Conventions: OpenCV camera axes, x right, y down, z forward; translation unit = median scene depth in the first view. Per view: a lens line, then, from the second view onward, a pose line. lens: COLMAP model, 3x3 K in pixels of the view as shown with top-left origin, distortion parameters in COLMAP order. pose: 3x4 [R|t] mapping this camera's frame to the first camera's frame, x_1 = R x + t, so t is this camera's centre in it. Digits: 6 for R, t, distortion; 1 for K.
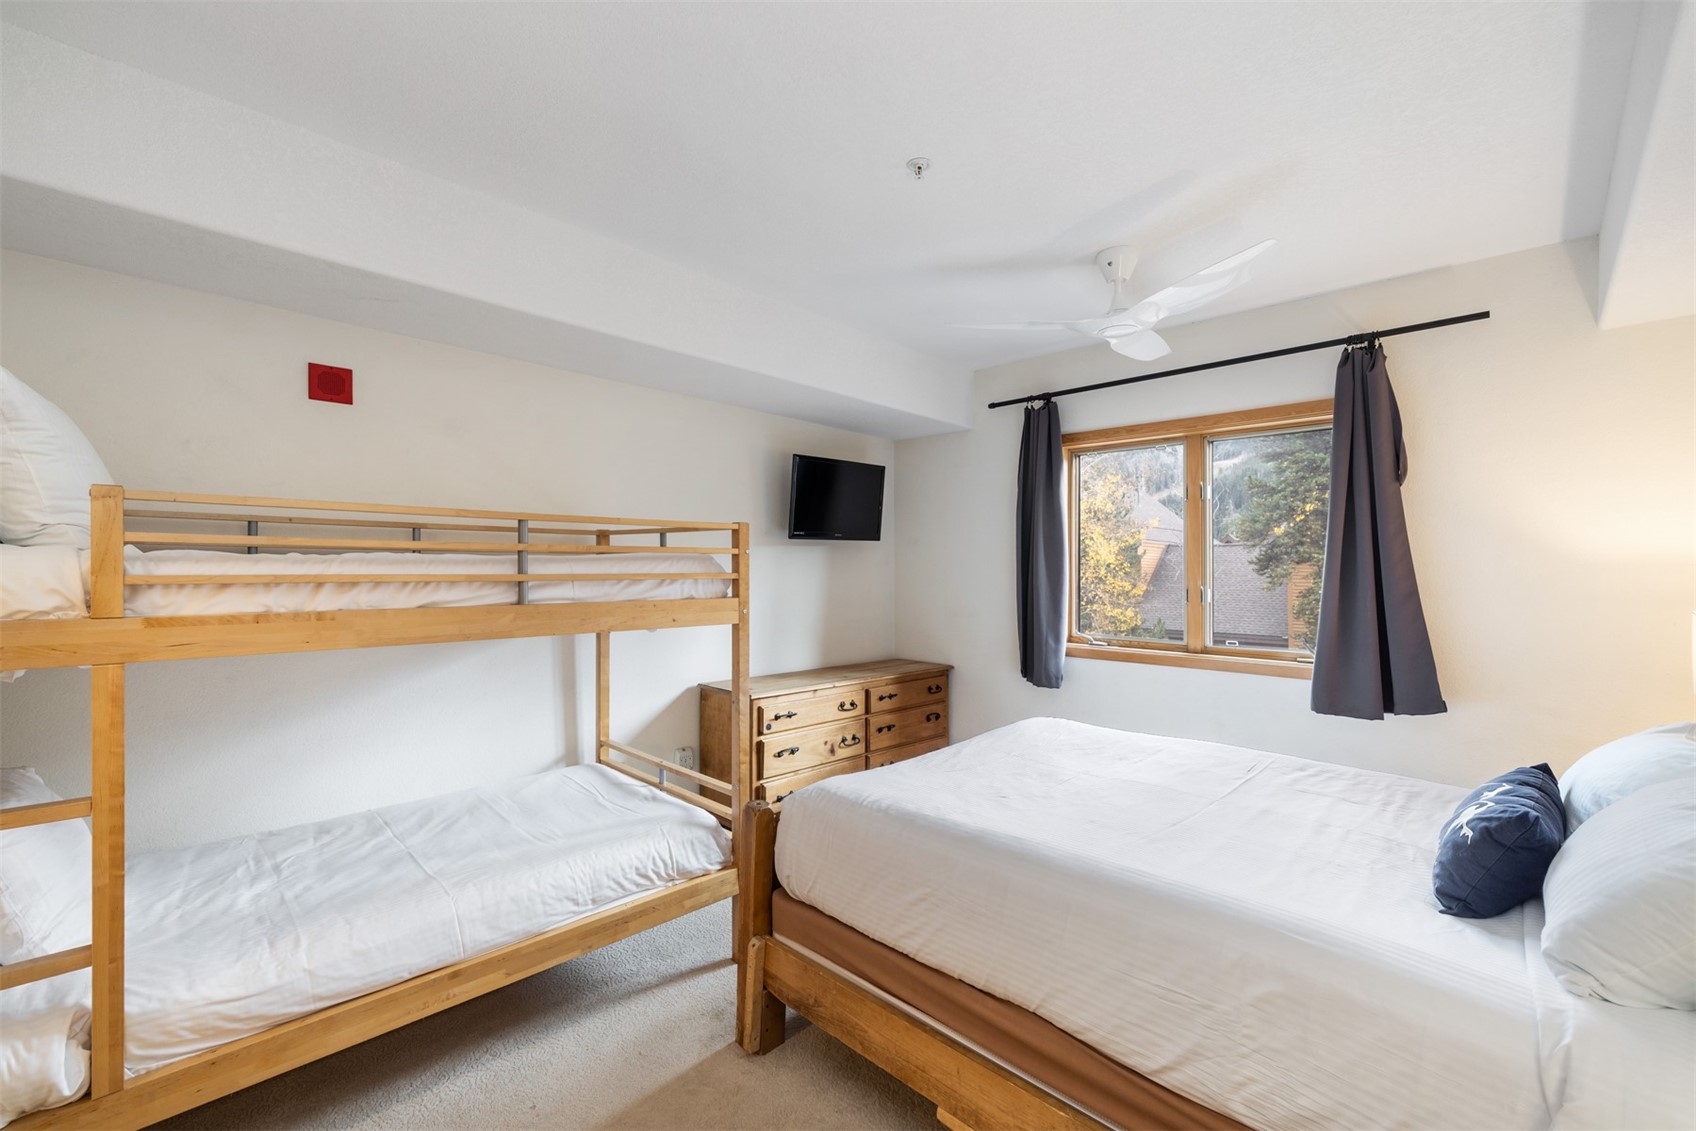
lens RADIAL K [[710.4, 0, 846.4], [0, 710.4, 561.1], [0, 0, 1]] dist [-0.000314, 0.001508]
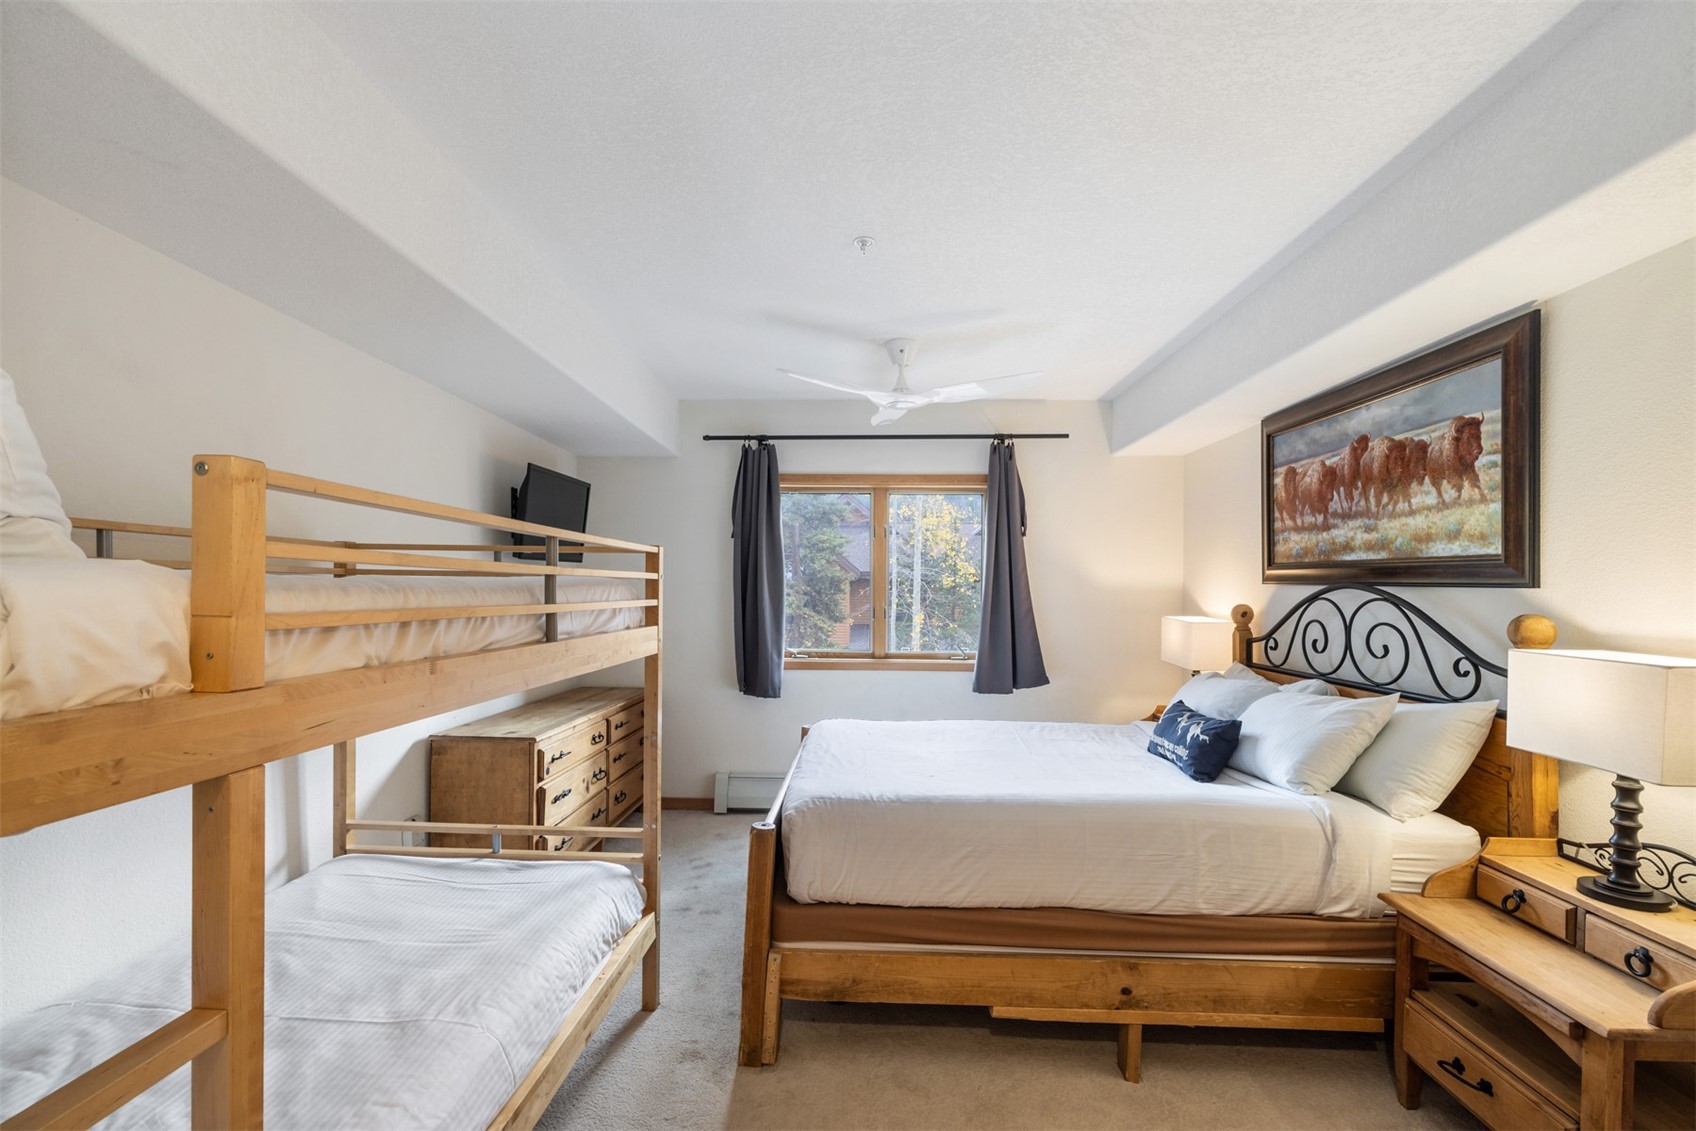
lens RADIAL K [[710.4, 0, 826.6], [0, 710.4, 596.5], [0, 0, 1]] dist [-0.000314, 0.001508]
pose [[0.752493, -0.004742, 0.658583, -0.521843], [-0.009135, 0.999803, 0.017636, -0.005390], [-0.658537, -0.019288, 0.752301, 0.124773]]
